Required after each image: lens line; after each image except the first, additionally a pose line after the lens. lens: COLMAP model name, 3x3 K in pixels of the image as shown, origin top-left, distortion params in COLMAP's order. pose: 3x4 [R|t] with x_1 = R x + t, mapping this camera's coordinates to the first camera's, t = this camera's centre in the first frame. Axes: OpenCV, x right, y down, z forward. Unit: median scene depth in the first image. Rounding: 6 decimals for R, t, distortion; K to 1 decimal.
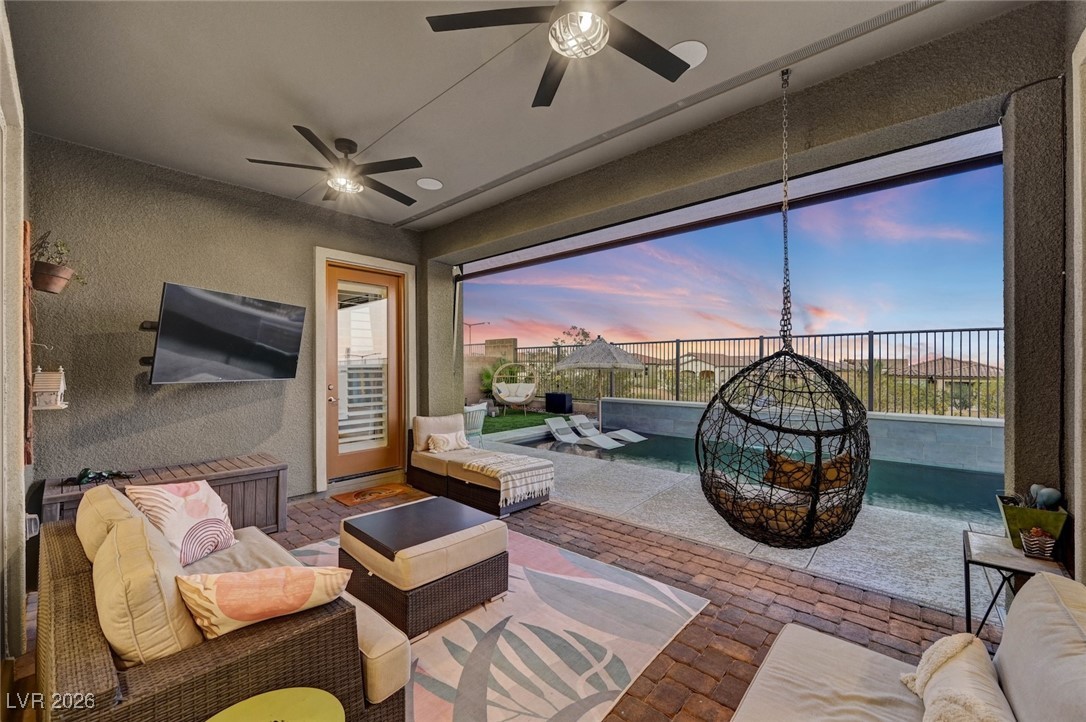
lens RADIAL K [[427.5, 0, 546.1], [0, 427.5, 364.9], [0, 0, 1]] dist [-0.000732, -0.000033]
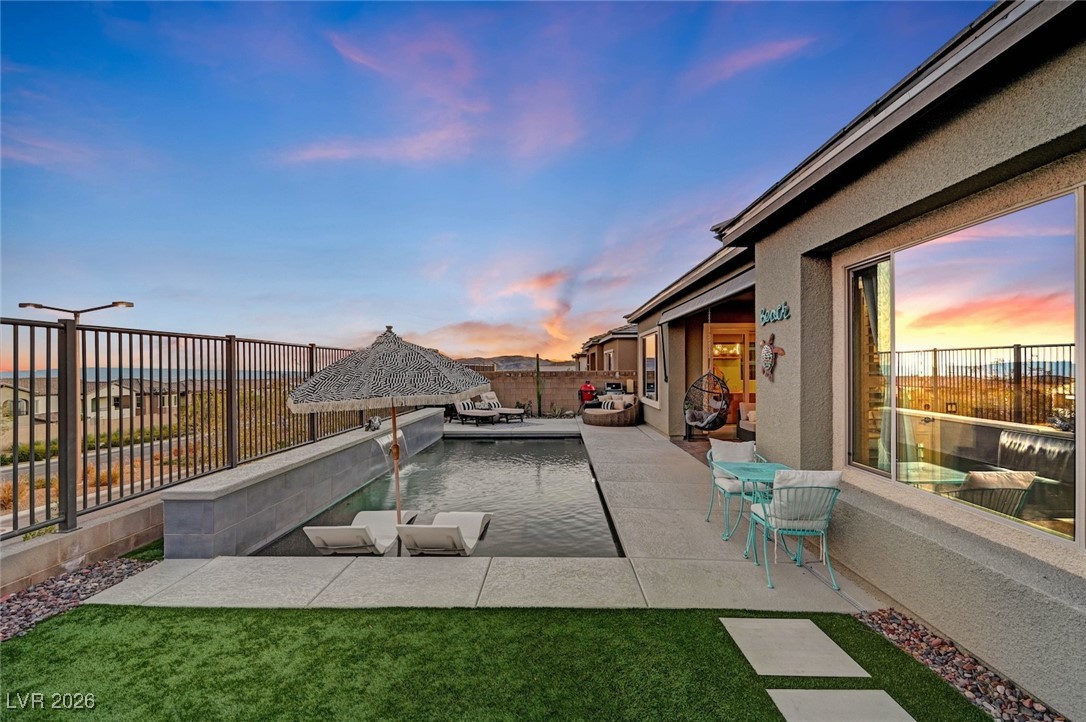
lens RADIAL K [[451.1, 0, 545.3], [0, 451.1, 368.9], [0, 0, 1]] dist [-0.000408, 0.000278]
pose [[-0.644260, 0.005288, 0.764789, -0.517685], [0.007512, 0.999972, -0.000586, -0.027357], [-0.764770, 0.005367, -0.644281, 1.644257]]
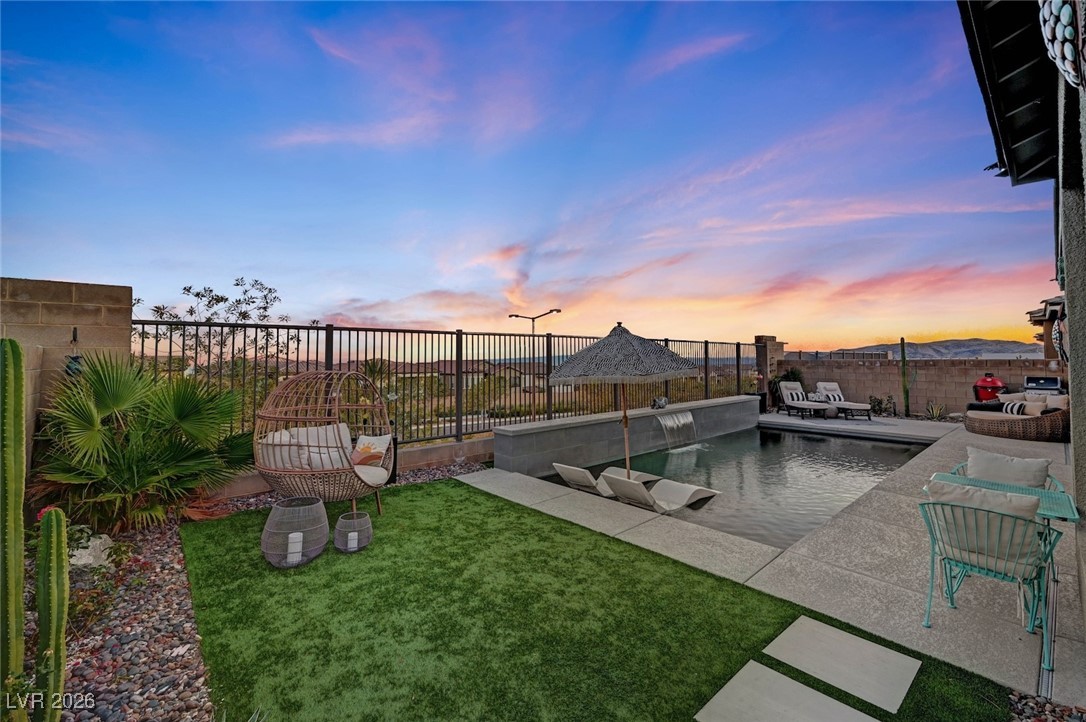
lens RADIAL K [[459.7, 0, 547.7], [0, 459.7, 343.0], [0, 0, 1]] dist [-0.000468, -0.000181]
pose [[0.110676, 0.035355, 0.993227, -0.747670], [0.003975, 0.999343, -0.036016, -0.022239], [-0.993849, 0.007935, 0.110463, 1.420115]]
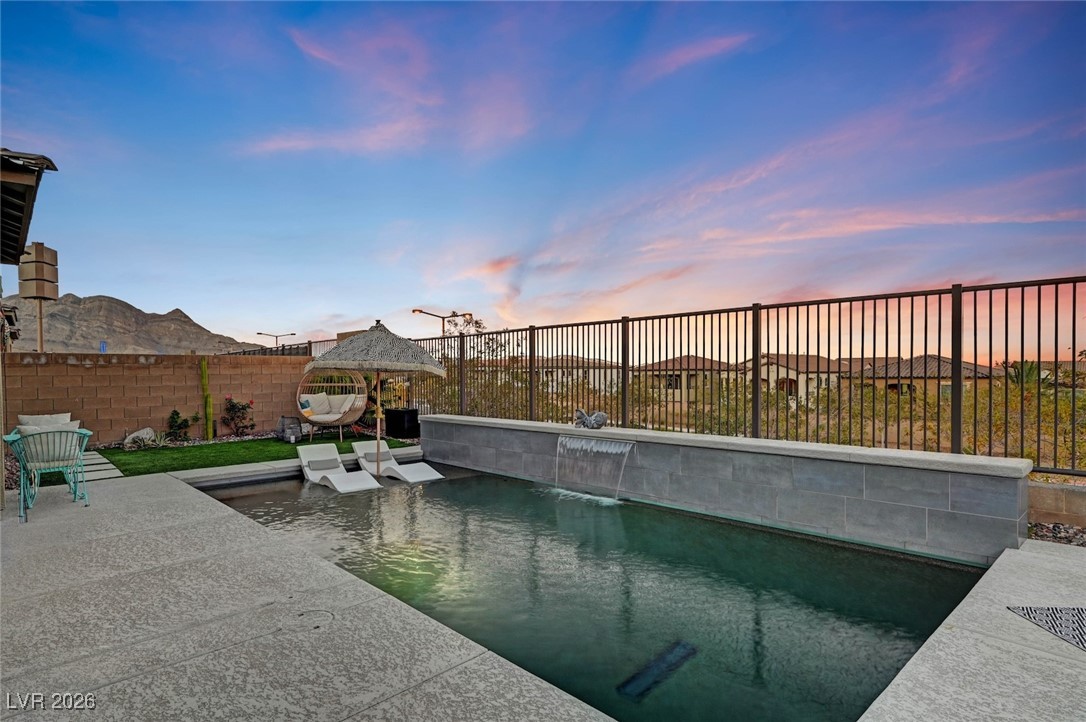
lens RADIAL K [[582.5, 0, 545.3], [0, 582.5, 385.5], [0, 0, 1]] dist [-0.000859, -0.001576]
pose [[0.995692, -0.004932, -0.092593, 0.637811], [0.006884, 0.999760, 0.020776, 0.020351], [0.092469, -0.021324, 0.995487, 0.178292]]
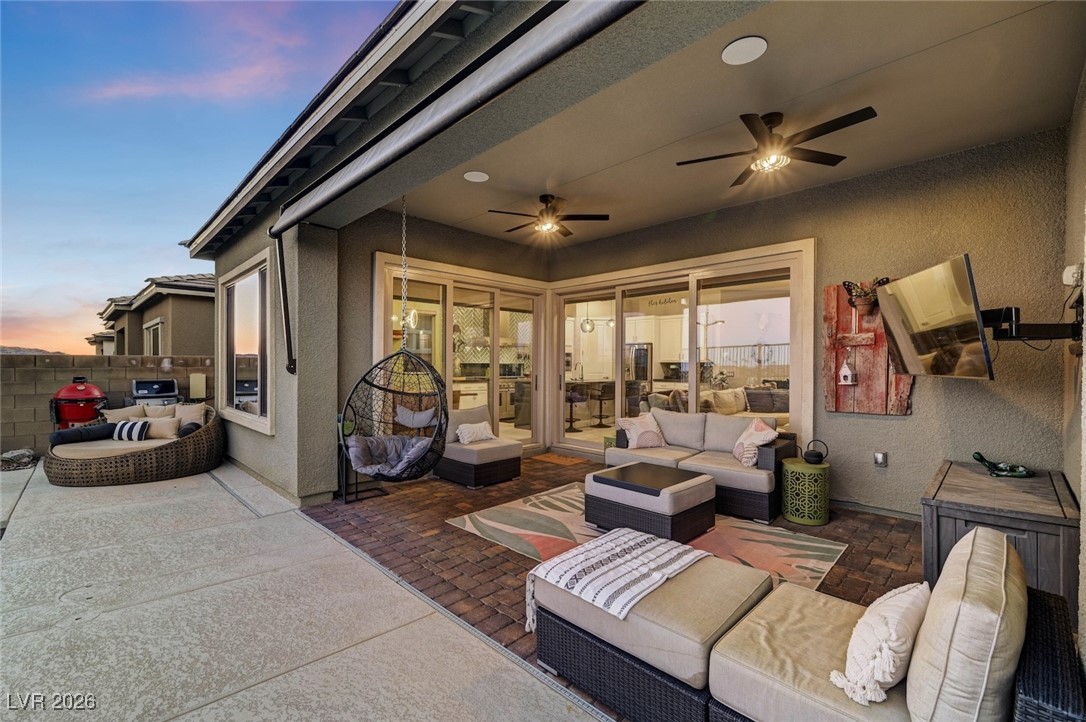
lens RADIAL K [[467.2, 0, 546.7], [0, 467.2, 365.8], [0, 0, 1]] dist [0.001482, 0.000316]
pose [[-0.998211, 0.002579, 0.059728, -0.022273], [0.002679, 0.999995, 0.001591, 0.008859], [-0.059723, 0.001748, -0.998213, 1.000432]]
